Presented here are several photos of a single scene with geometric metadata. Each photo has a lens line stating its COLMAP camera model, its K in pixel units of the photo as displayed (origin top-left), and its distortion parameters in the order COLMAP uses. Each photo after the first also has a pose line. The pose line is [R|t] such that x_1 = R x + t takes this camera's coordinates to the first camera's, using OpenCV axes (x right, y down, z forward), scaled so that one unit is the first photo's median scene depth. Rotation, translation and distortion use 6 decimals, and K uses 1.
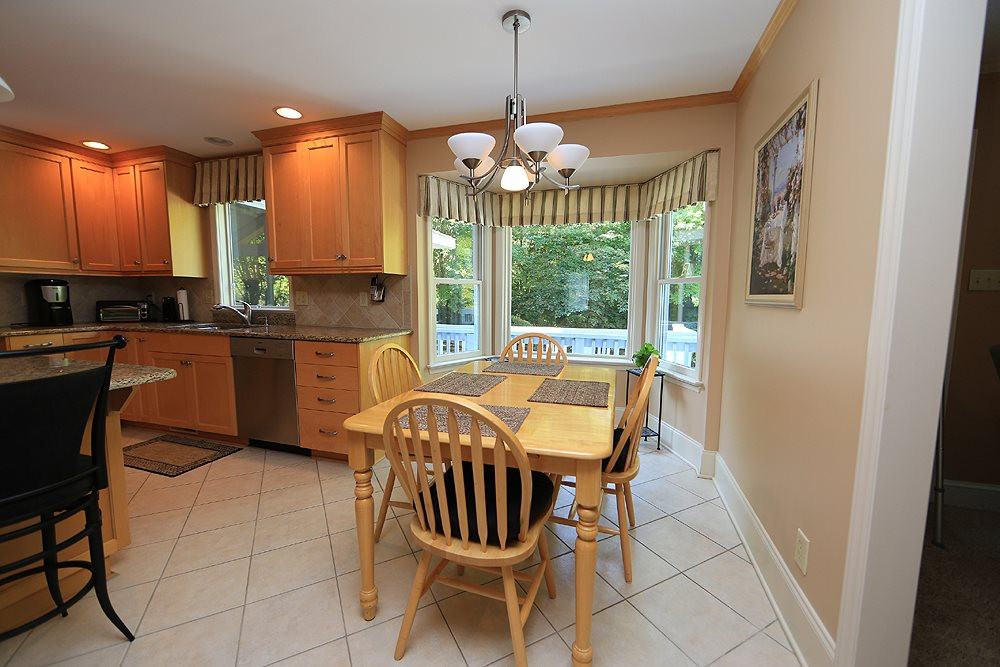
lens RADIAL K [[396.6, 0, 495.2], [0, 396.6, 337.5], [0, 0, 1]] dist [-0.002004, 0.000237]
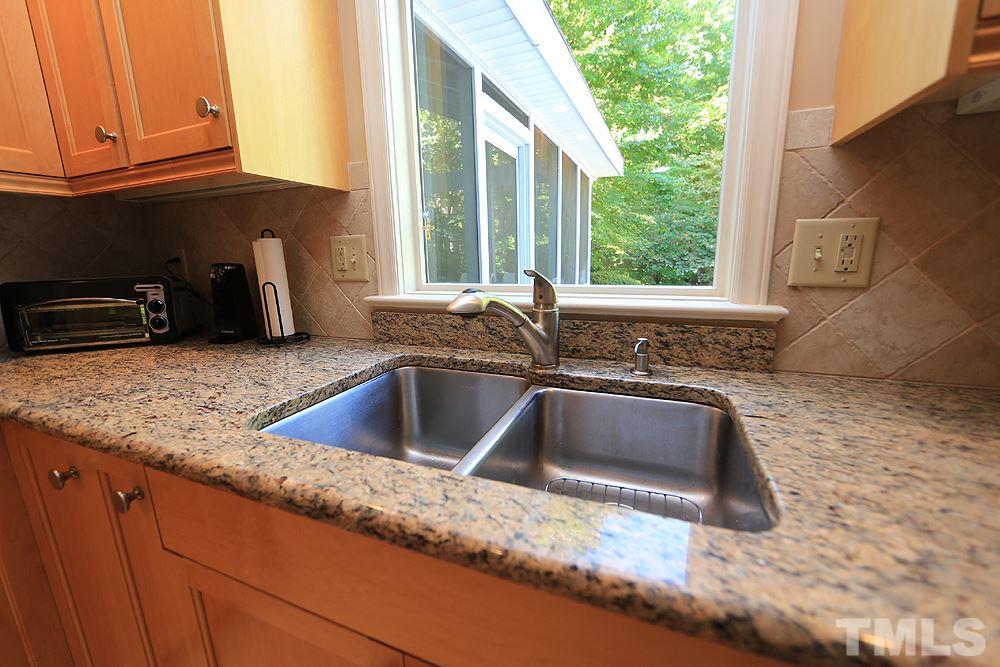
lens RADIAL K [[396.6, 0, 501.8], [0, 396.6, 337.8], [0, 0, 1]] dist [-0.002004, 0.000237]
pose [[0.996478, -0.015433, -0.082420, -0.659844], [0.023271, 0.995206, 0.094994, -0.076824], [0.080559, -0.096578, 0.992060, 0.792215]]
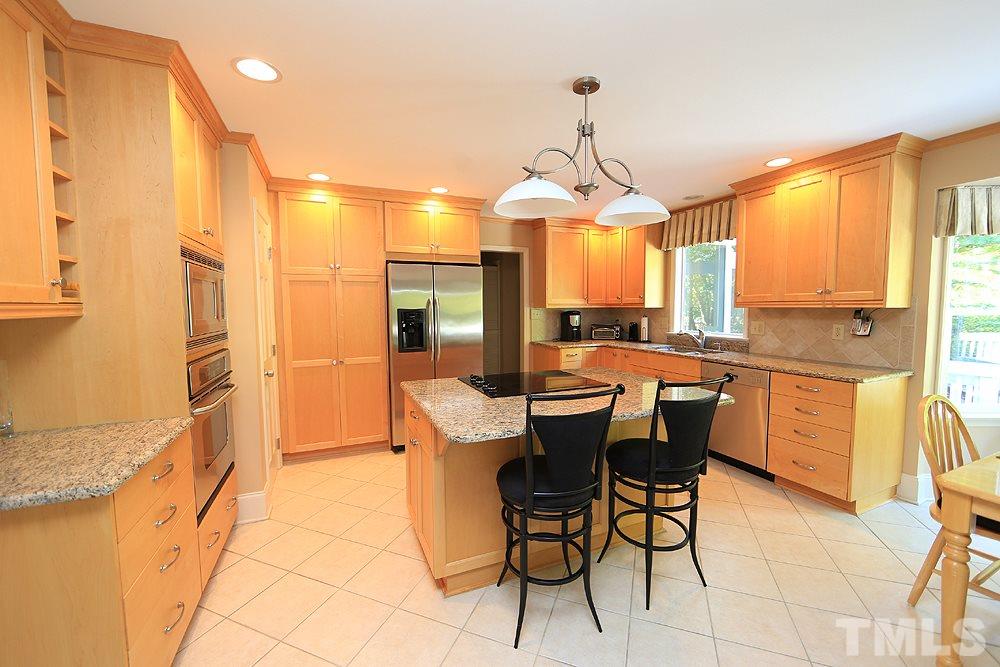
lens RADIAL K [[396.6, 0, 503.5], [0, 396.6, 336.4], [0, 0, 1]] dist [-0.002004, 0.000237]
pose [[0.671853, 0.047693, -0.739147, -0.165391], [-0.071003, 0.997476, -0.000177, -0.028811], [0.737273, 0.052600, 0.673544, -0.216743]]
